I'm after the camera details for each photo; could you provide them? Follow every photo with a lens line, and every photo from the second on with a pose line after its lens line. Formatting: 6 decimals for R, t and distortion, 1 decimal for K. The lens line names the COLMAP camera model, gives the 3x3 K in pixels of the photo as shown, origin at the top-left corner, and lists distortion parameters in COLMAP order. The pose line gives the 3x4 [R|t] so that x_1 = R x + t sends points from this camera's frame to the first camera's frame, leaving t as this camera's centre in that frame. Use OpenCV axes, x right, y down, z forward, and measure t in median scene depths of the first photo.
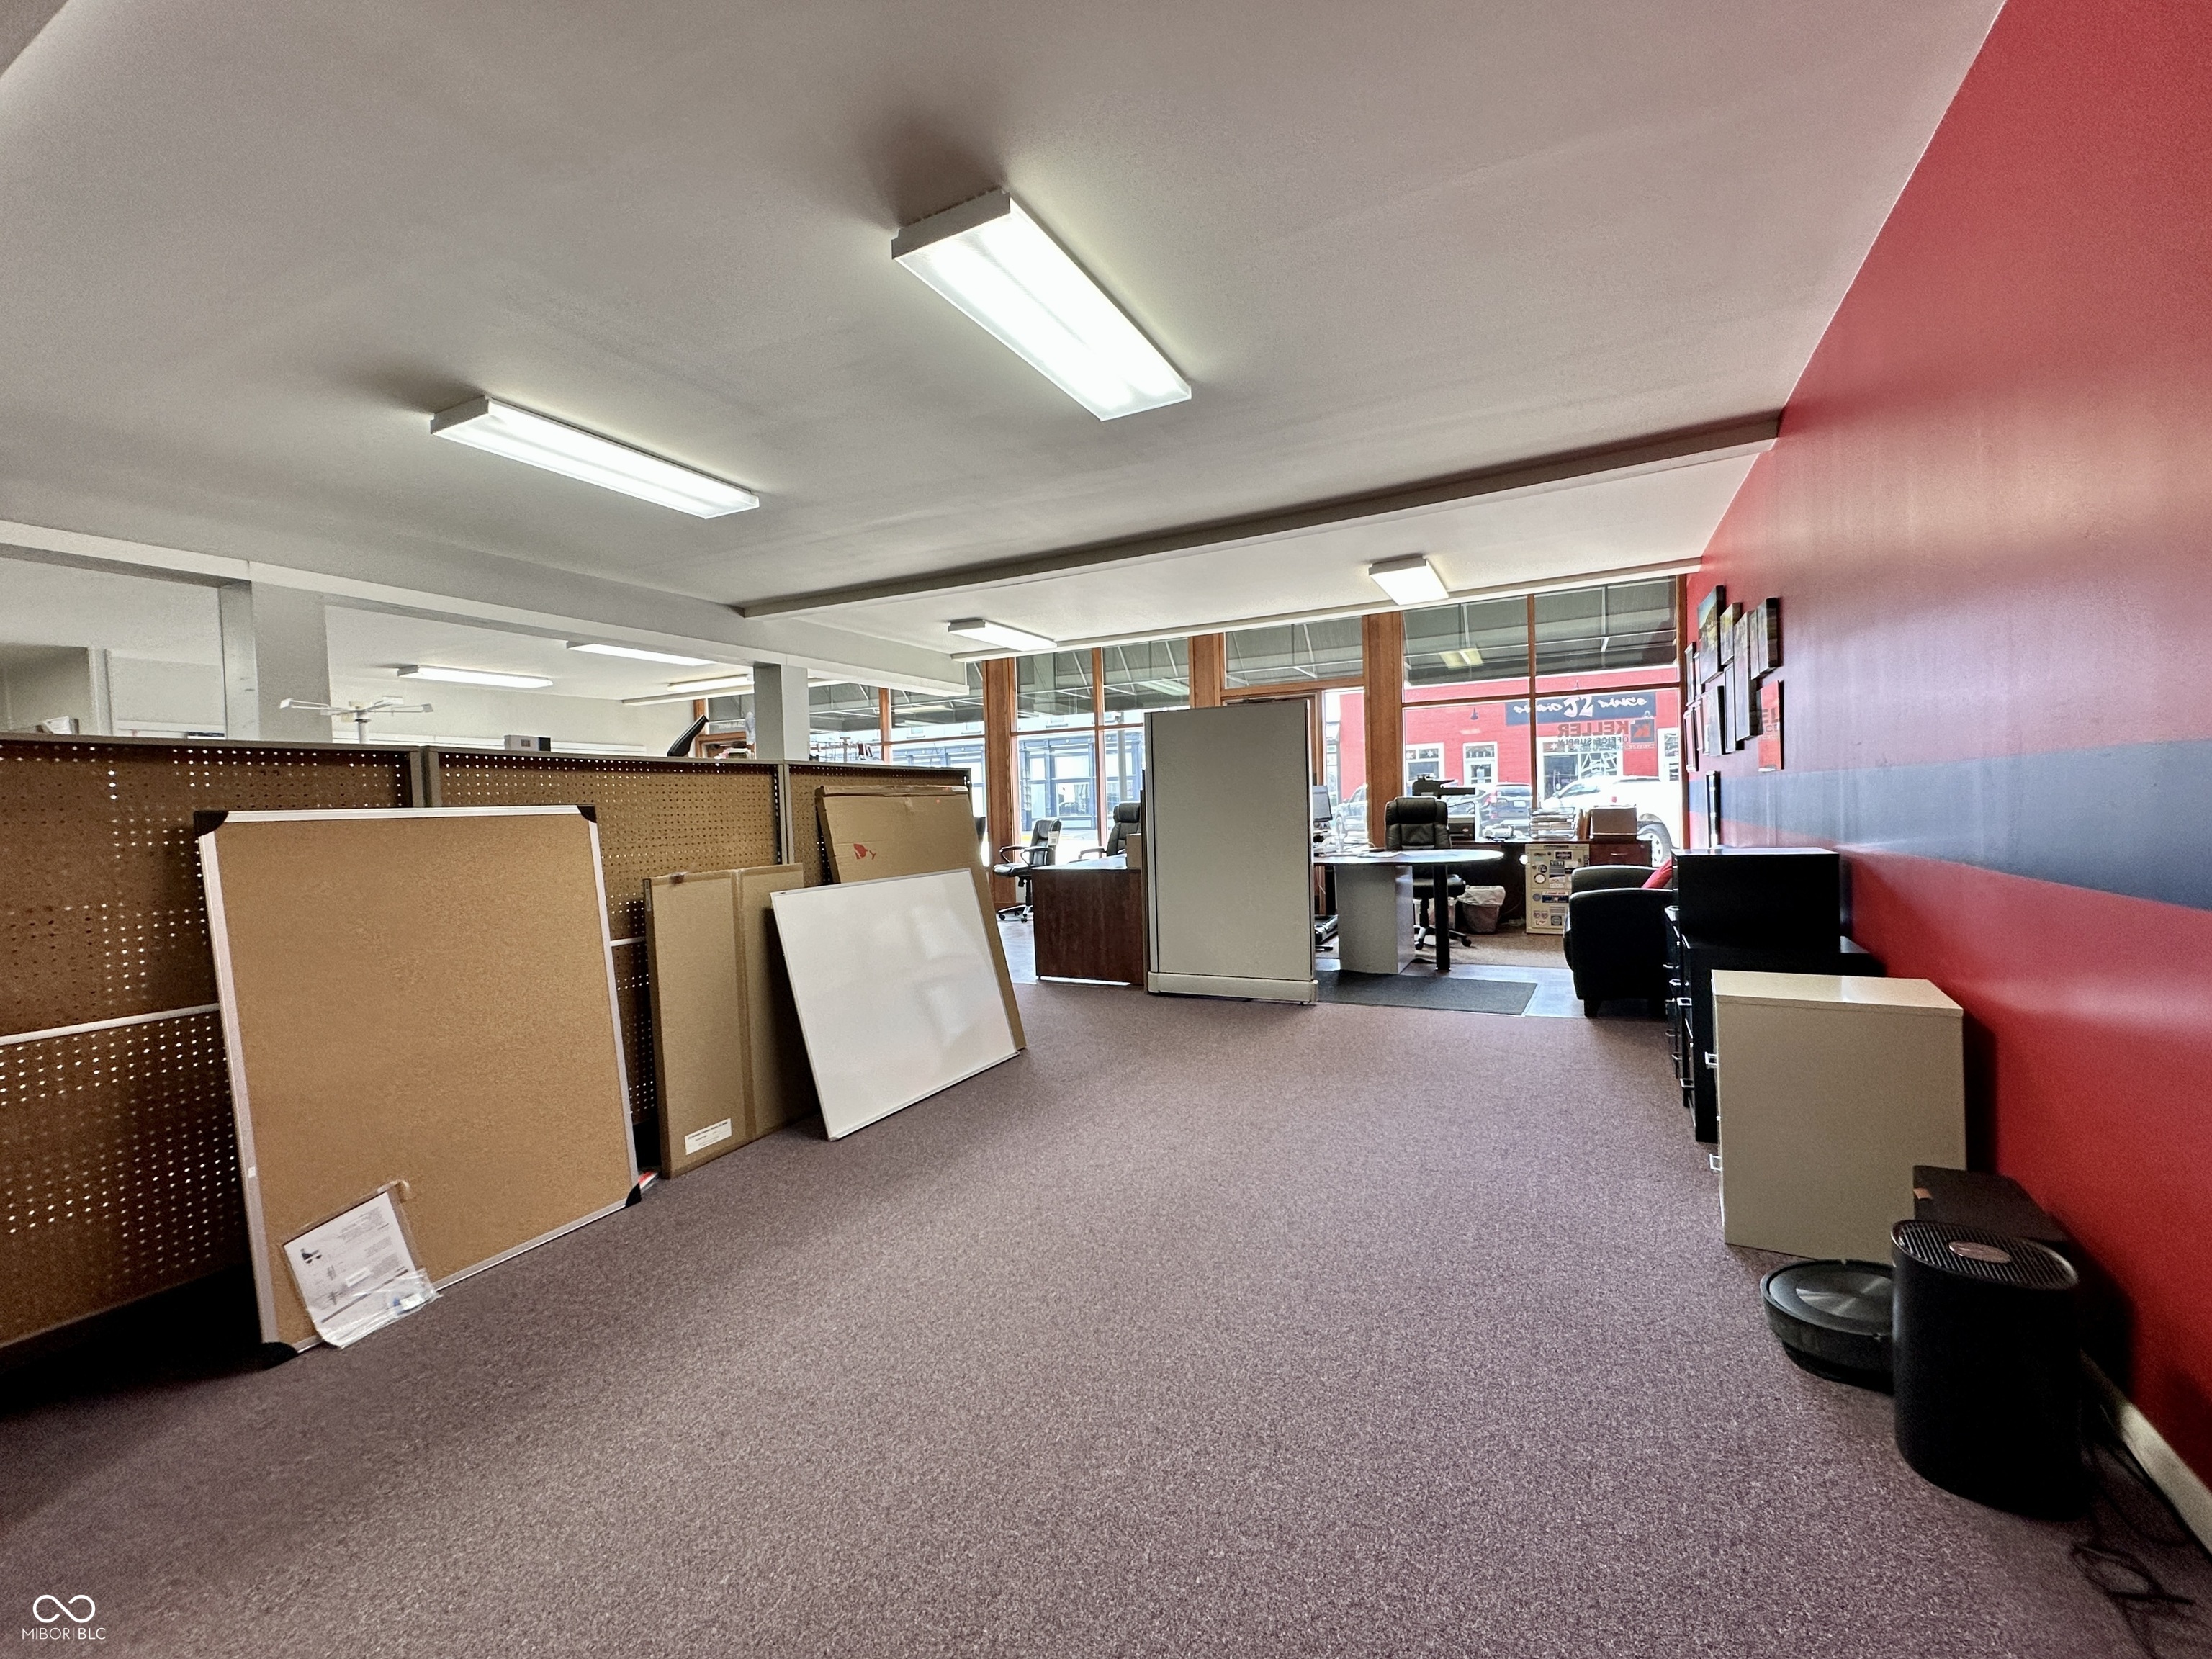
lens RADIAL K [[885.2, 0, 1094.5], [0, 885.2, 823.5], [0, 0, 1]] dist [0.000079, -0.000007]
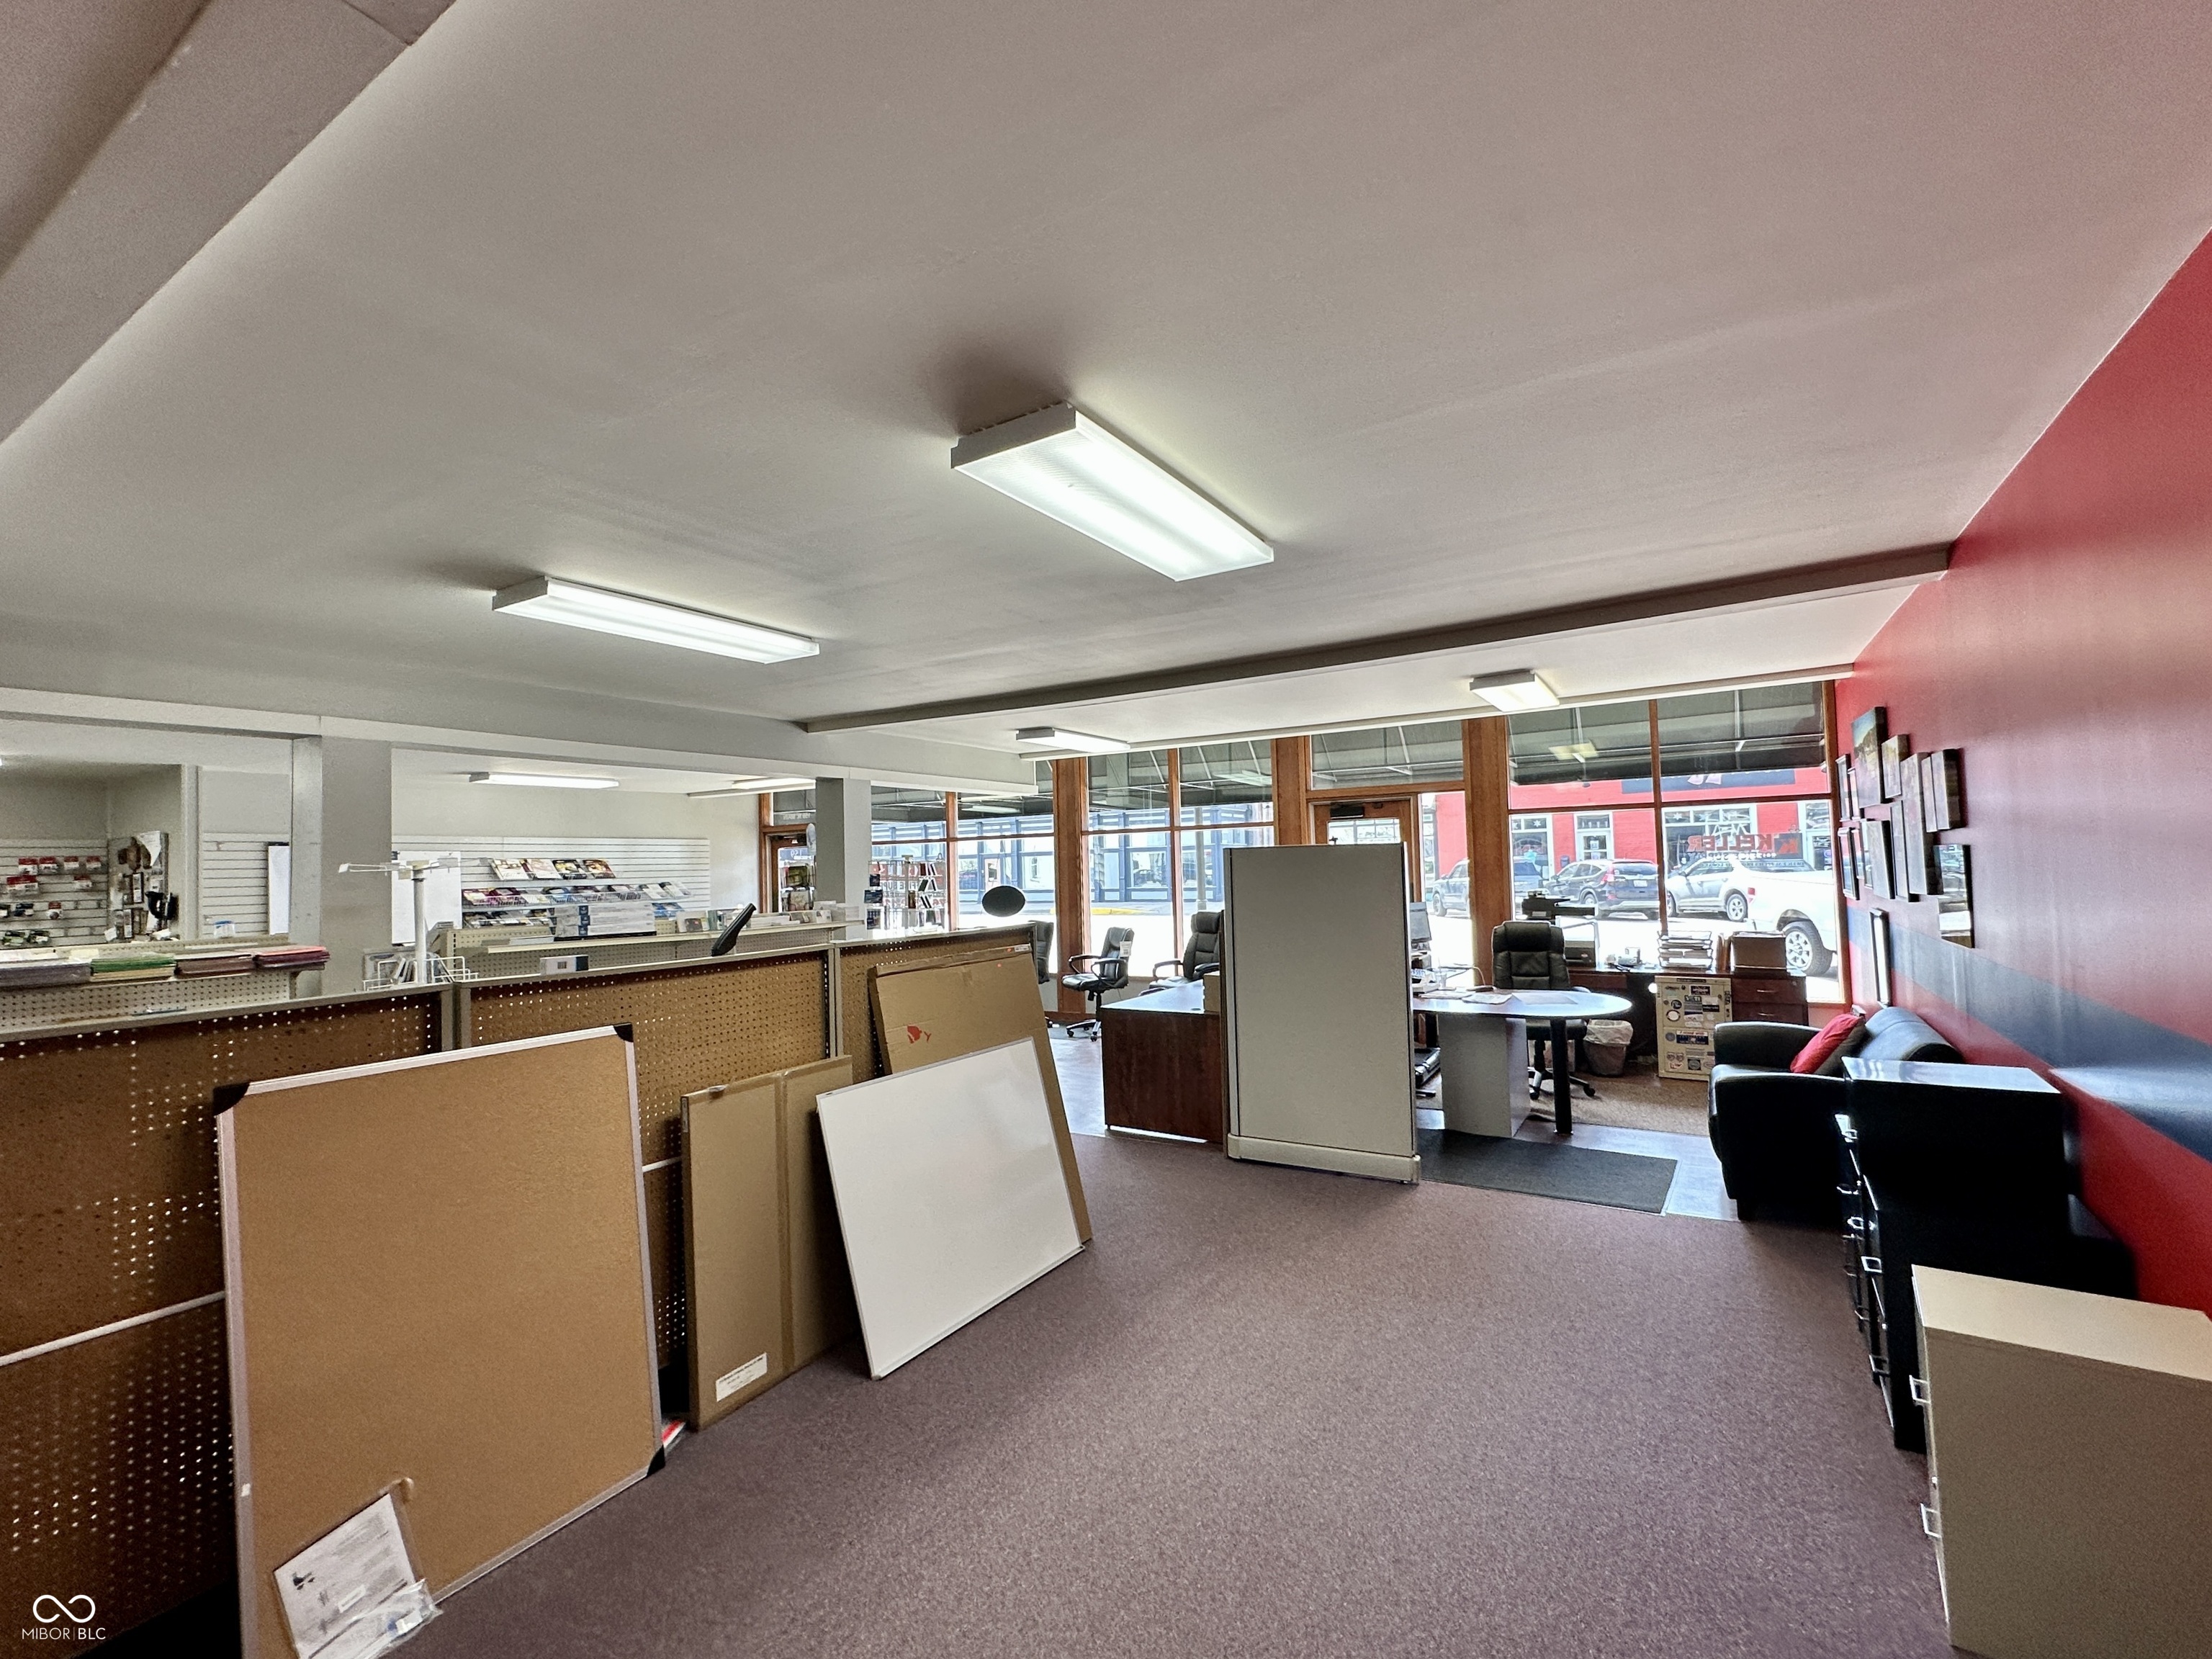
lens RADIAL K [[932.6, 0, 1098.7], [0, 932.6, 835.8], [0, 0, 1]] dist [0.000824, -0.000083]
pose [[0.996986, 0.002350, -0.077542, 0.002838], [-0.006967, 0.998214, -0.059335, -0.108714], [0.077264, 0.059696, 0.995222, 0.028661]]
